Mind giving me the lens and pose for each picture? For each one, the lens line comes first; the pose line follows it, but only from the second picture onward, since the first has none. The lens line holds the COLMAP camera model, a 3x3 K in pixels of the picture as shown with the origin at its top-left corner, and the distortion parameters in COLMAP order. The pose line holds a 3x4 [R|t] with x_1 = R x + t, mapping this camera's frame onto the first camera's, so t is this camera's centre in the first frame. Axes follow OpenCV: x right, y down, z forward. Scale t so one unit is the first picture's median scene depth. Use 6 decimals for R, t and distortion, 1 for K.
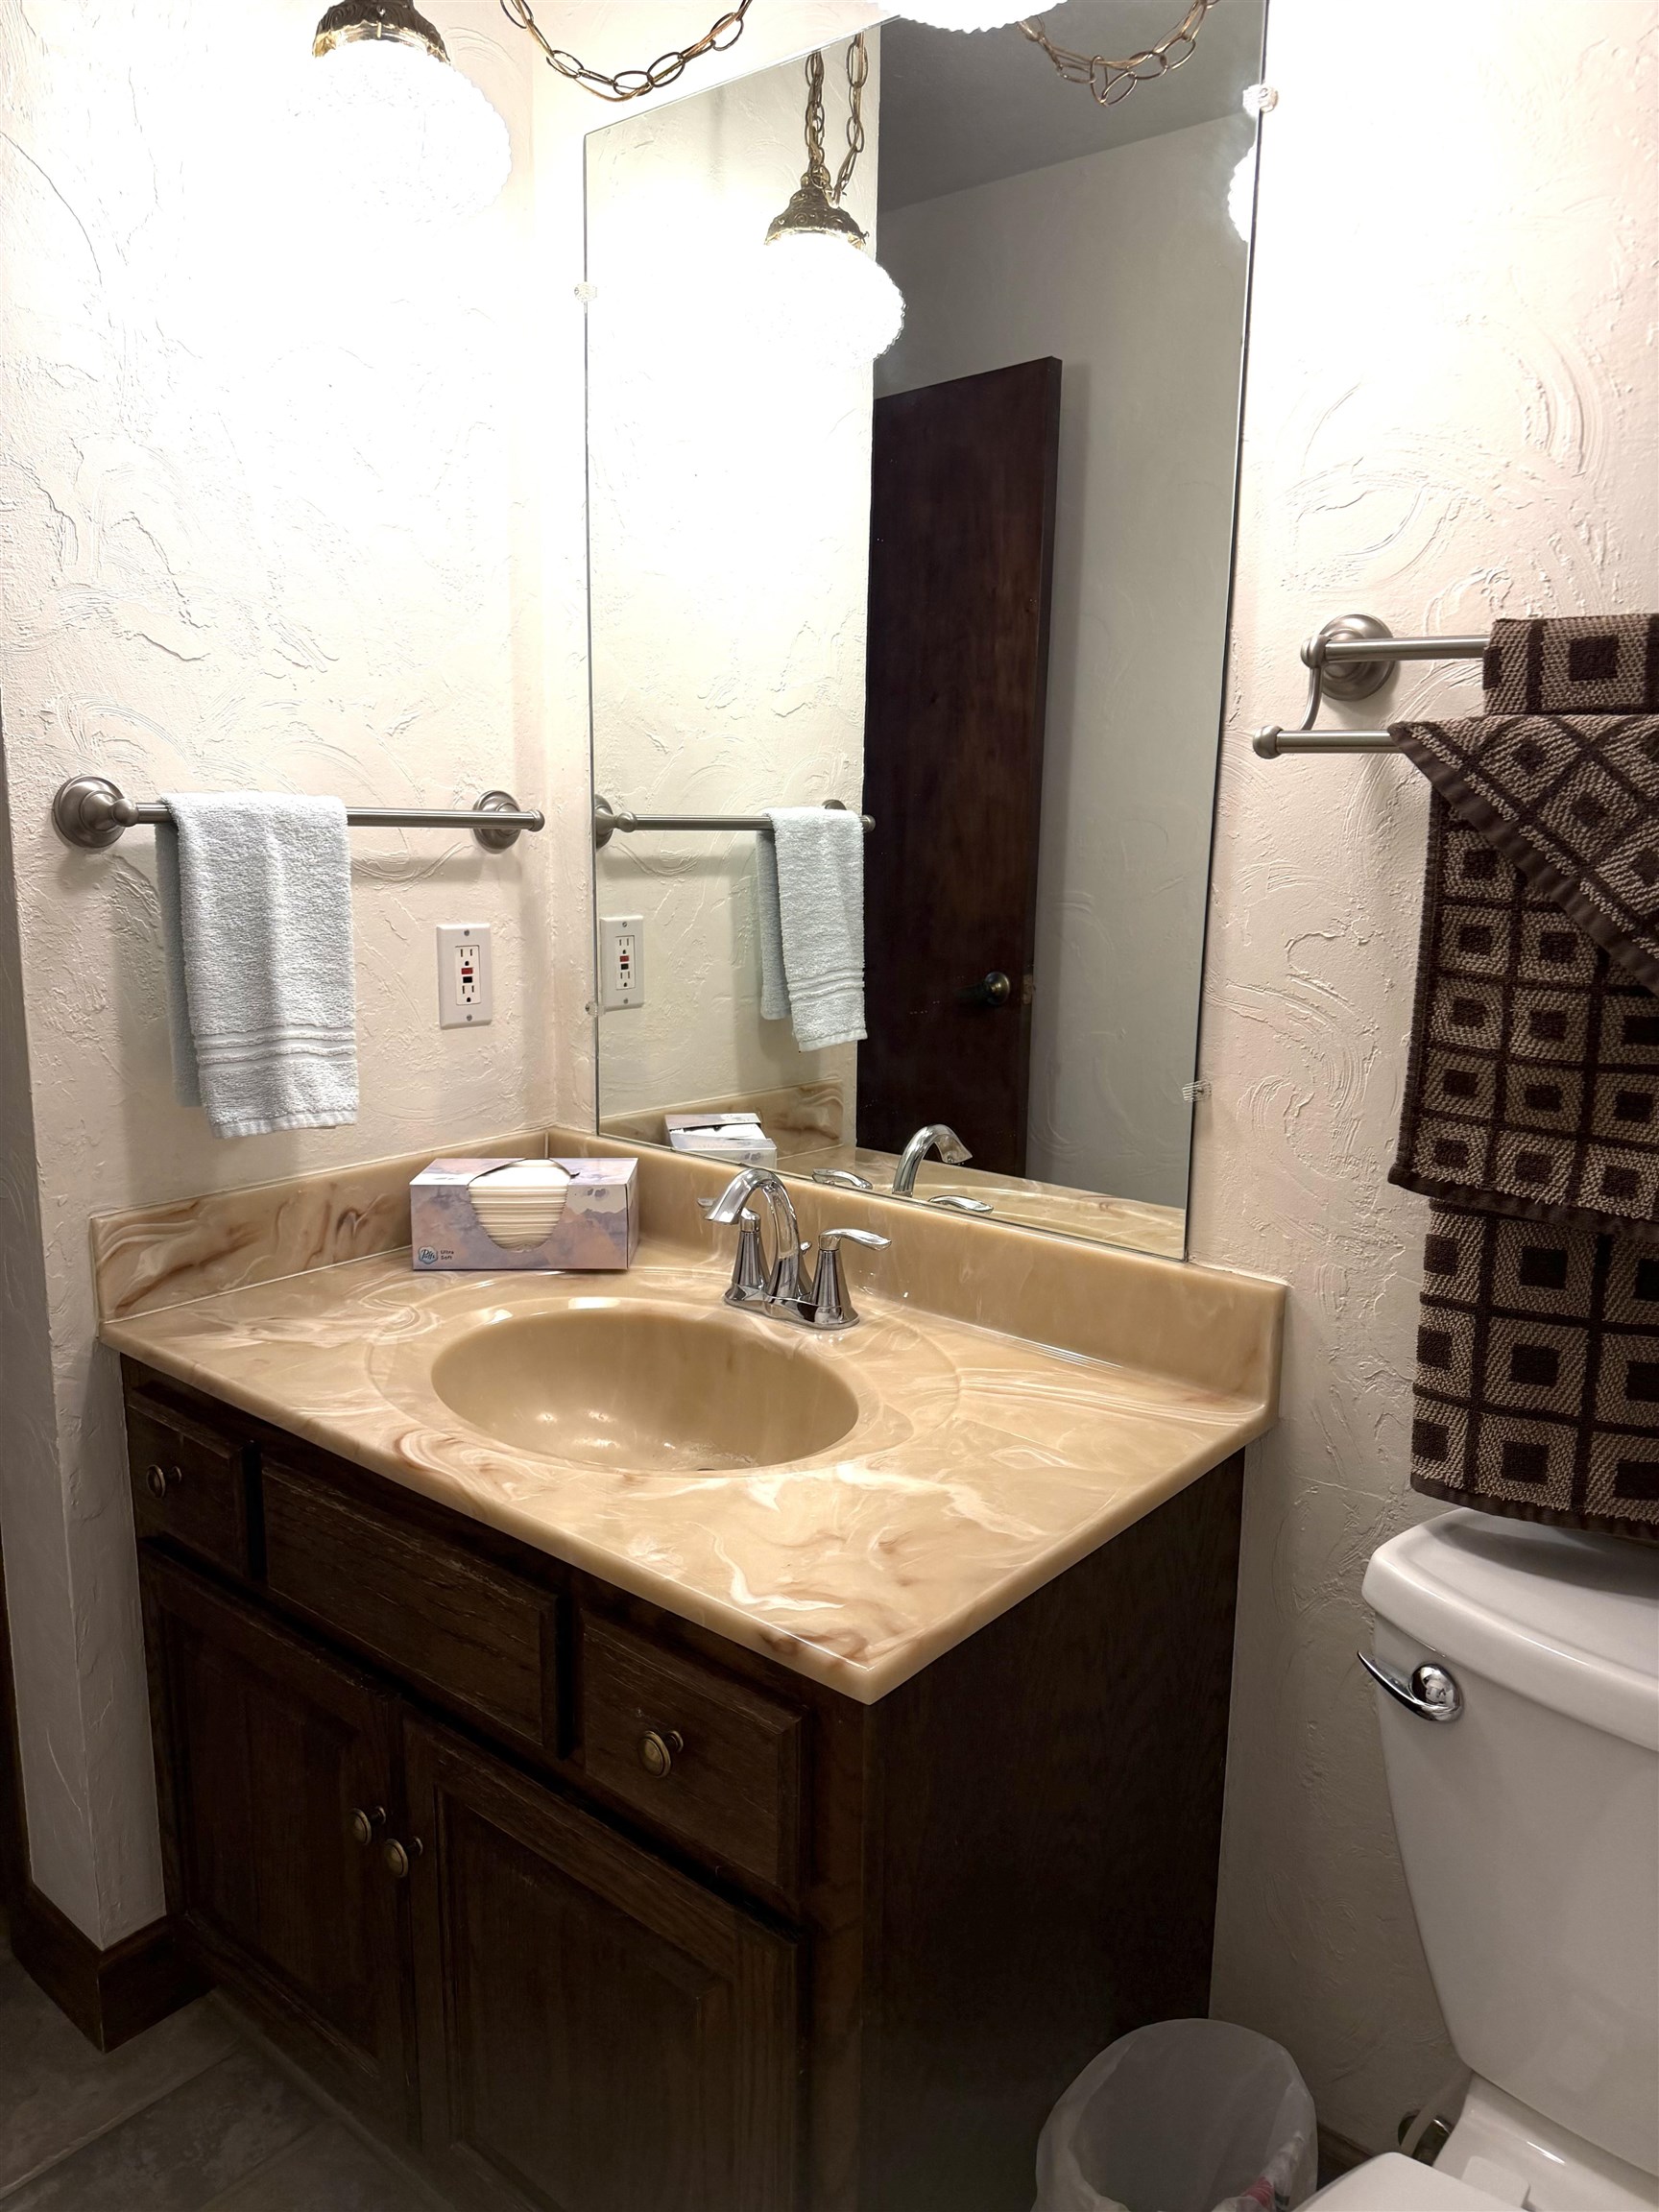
lens RADIAL K [[1576.7, 0, 841.2], [0, 1576.7, 1121.6], [0, 0, 1]] dist [0.013139, -0.020438]
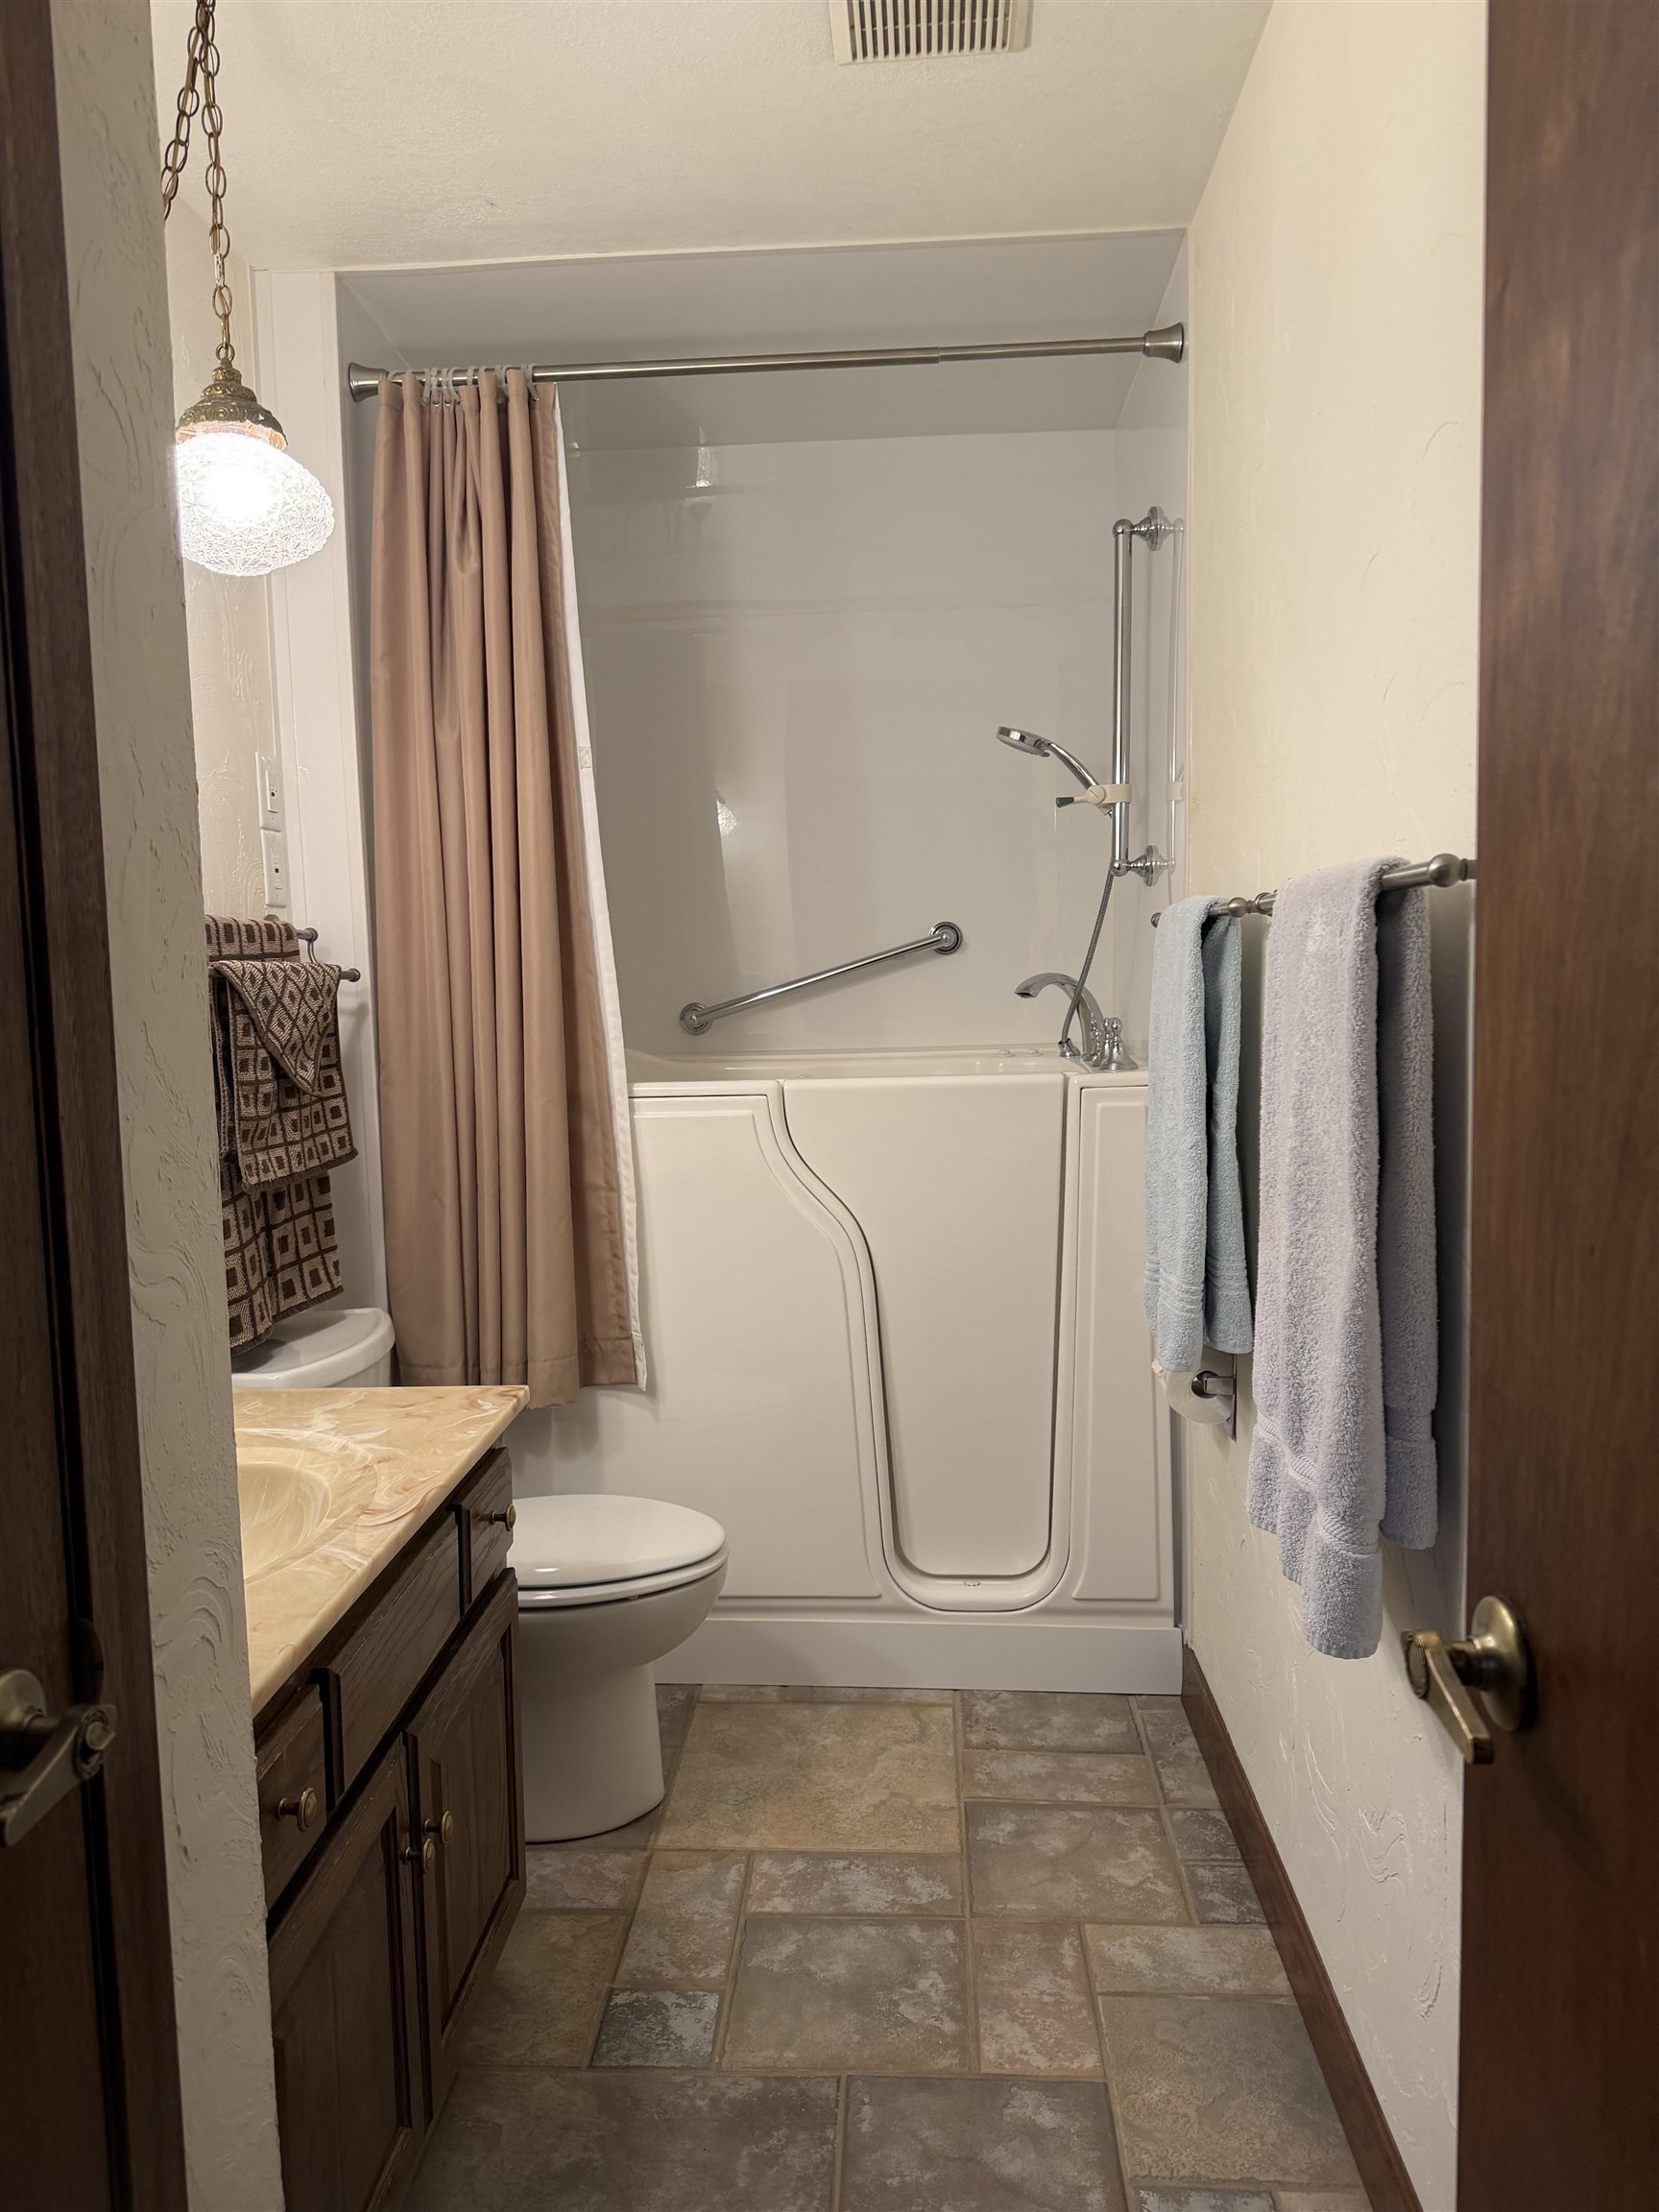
lens RADIAL K [[1576.7, 0, 823.3], [0, 1576.7, 1103.7], [0, 0, 1]] dist [0.013139, -0.020438]
pose [[-0.598377, -0.076909, 0.797515, -1.763537], [0.165265, 0.962129, 0.216782, -0.403528], [-0.783985, 0.261519, -0.563006, 1.615417]]
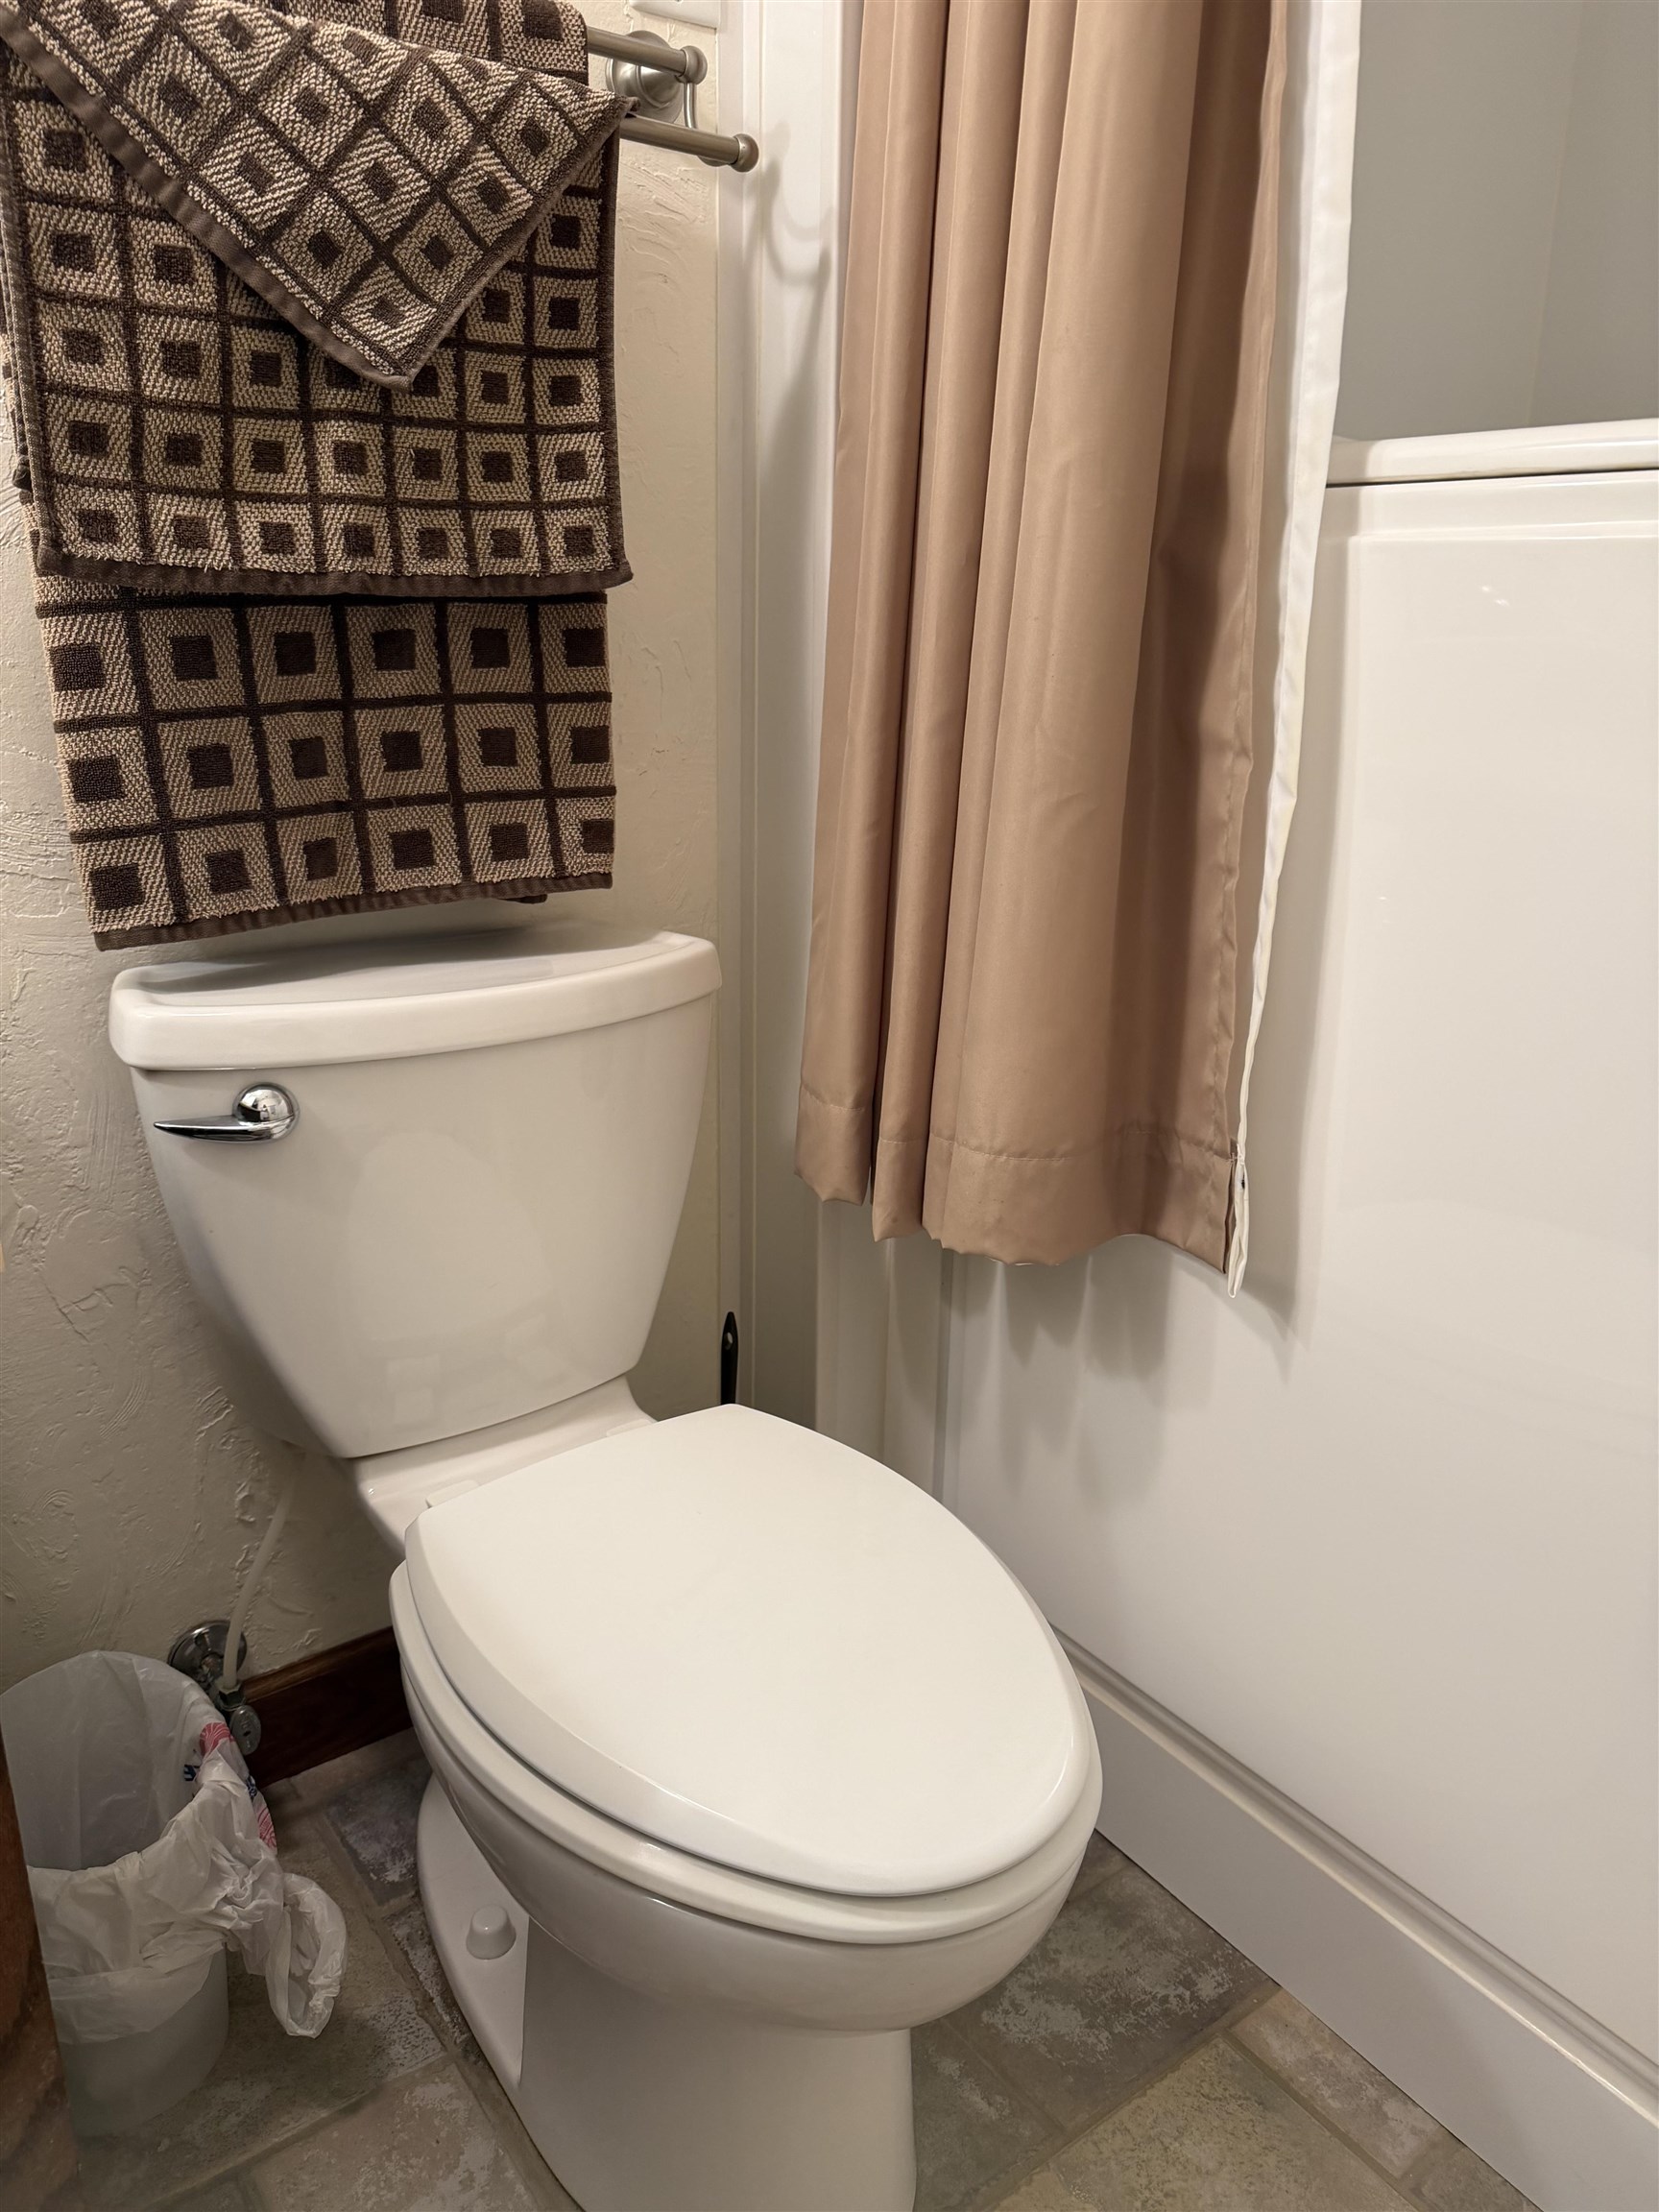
lens RADIAL K [[1576.7, 0, 830.3], [0, 1576.7, 1116.8], [0, 0, 1]] dist [0.013139, -0.020438]
pose [[0.233478, -0.321107, 0.917812, -0.435855], [0.170555, 0.942790, 0.286459, 0.150995], [-0.957287, 0.089655, 0.274887, 0.417997]]
